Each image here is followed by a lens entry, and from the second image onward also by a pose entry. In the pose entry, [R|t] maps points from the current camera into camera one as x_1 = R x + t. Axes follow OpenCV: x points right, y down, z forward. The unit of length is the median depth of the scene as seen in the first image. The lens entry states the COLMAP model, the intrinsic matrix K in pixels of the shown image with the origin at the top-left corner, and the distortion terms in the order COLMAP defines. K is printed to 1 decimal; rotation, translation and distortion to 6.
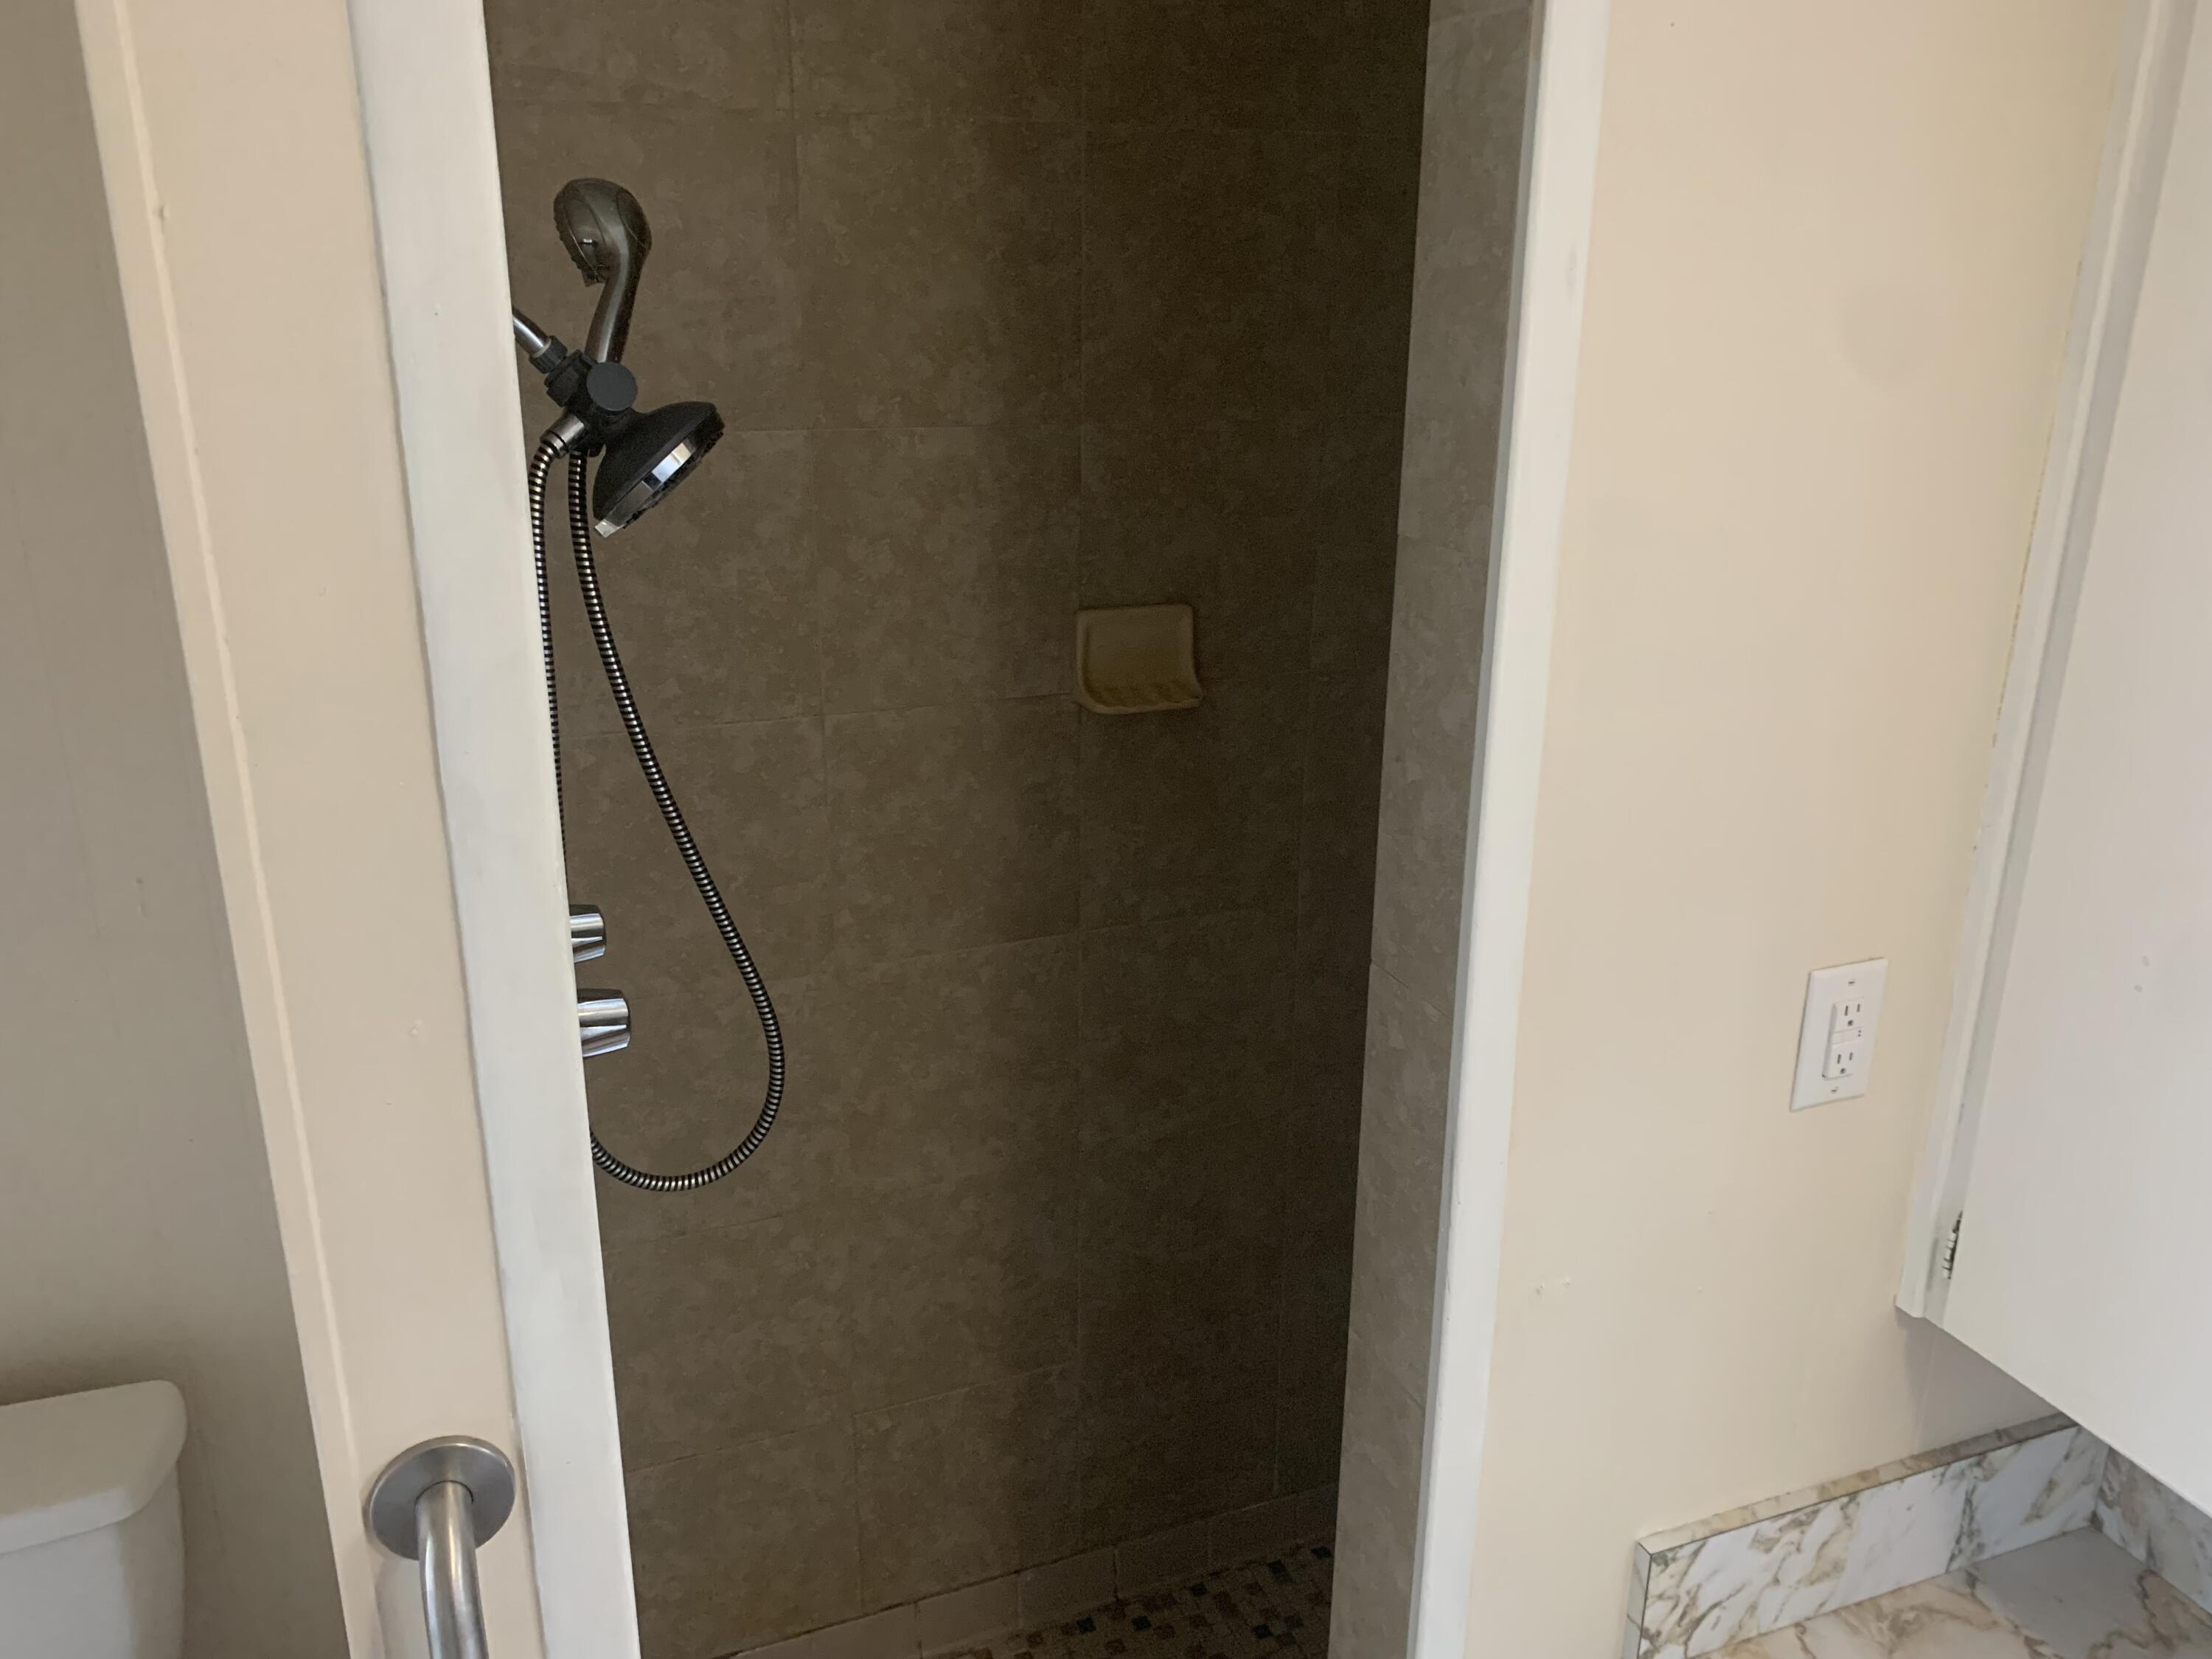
lens RADIAL K [[1683.2, 0, 1100.4], [0, 1683.2, 822.5], [0, 0, 1]] dist [0.004782, -0.007550]
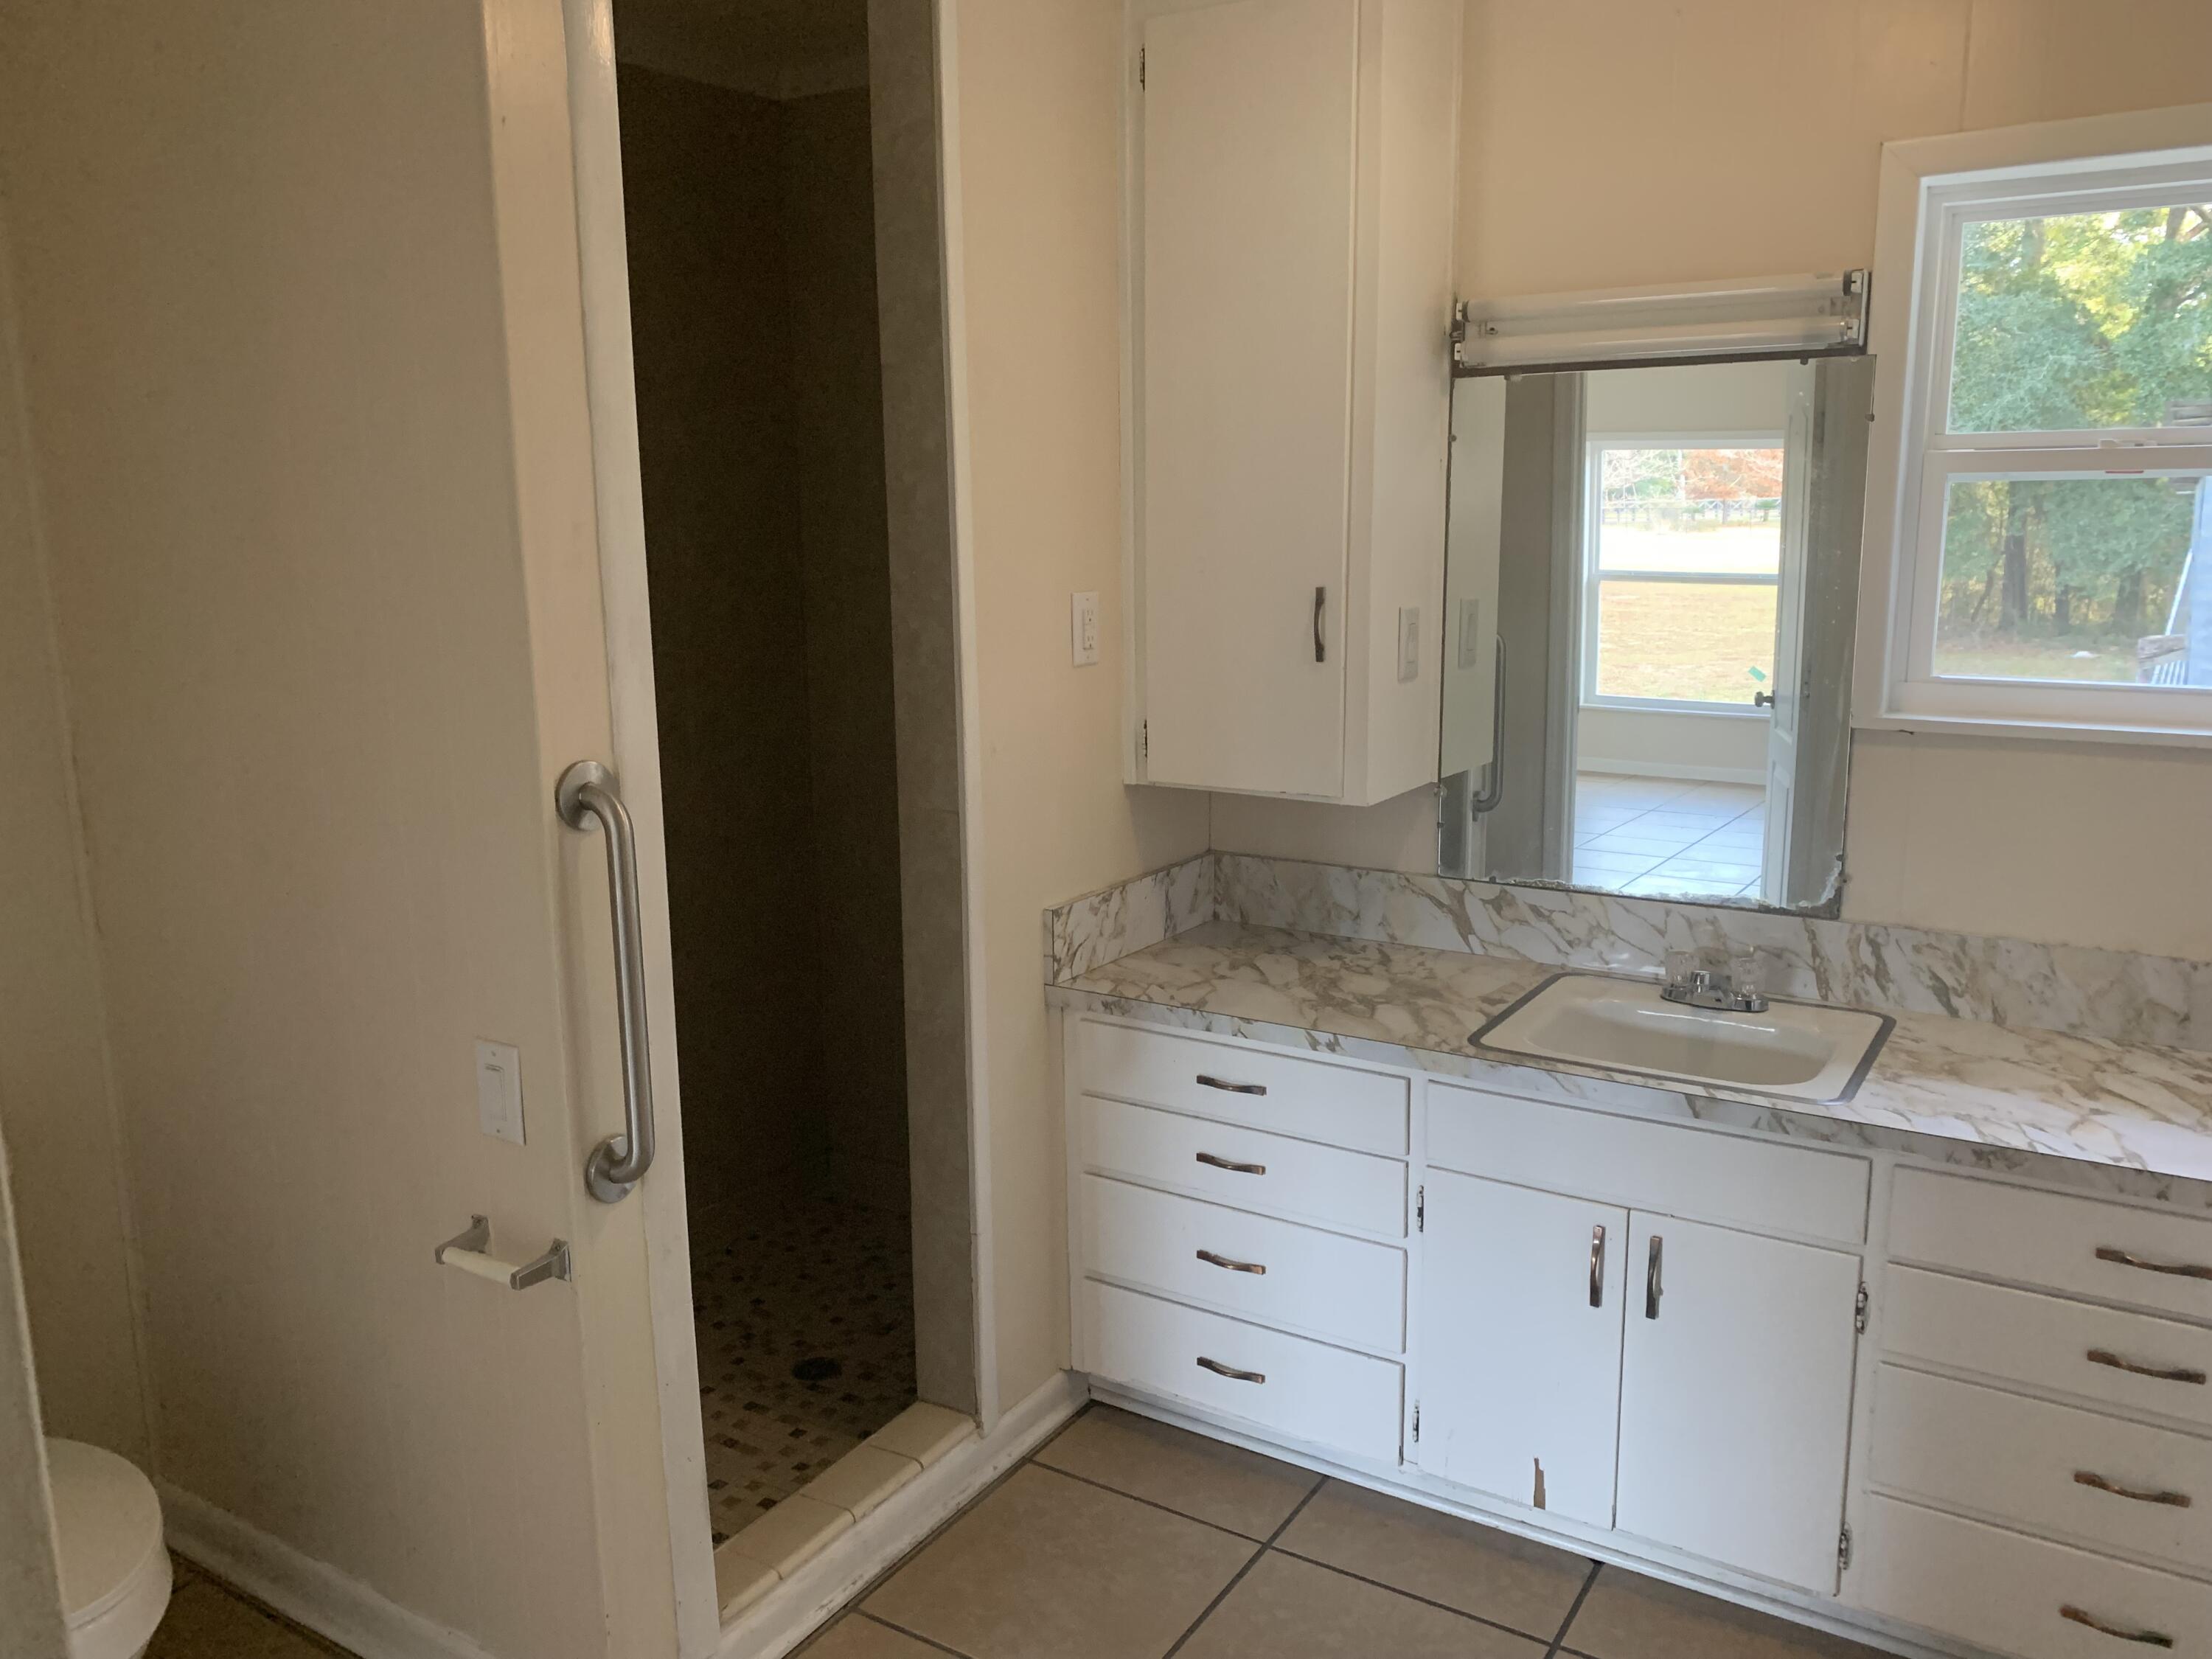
lens RADIAL K [[1683.2, 0, 1107.6], [0, 1683.2, 831.0], [0, 0, 1]] dist [0.004782, -0.007550]
pose [[0.804656, -0.127836, 0.579817, -0.706364], [0.197540, 0.978554, -0.058393, 0.456187], [-0.559917, 0.161523, 0.812652, -0.598392]]
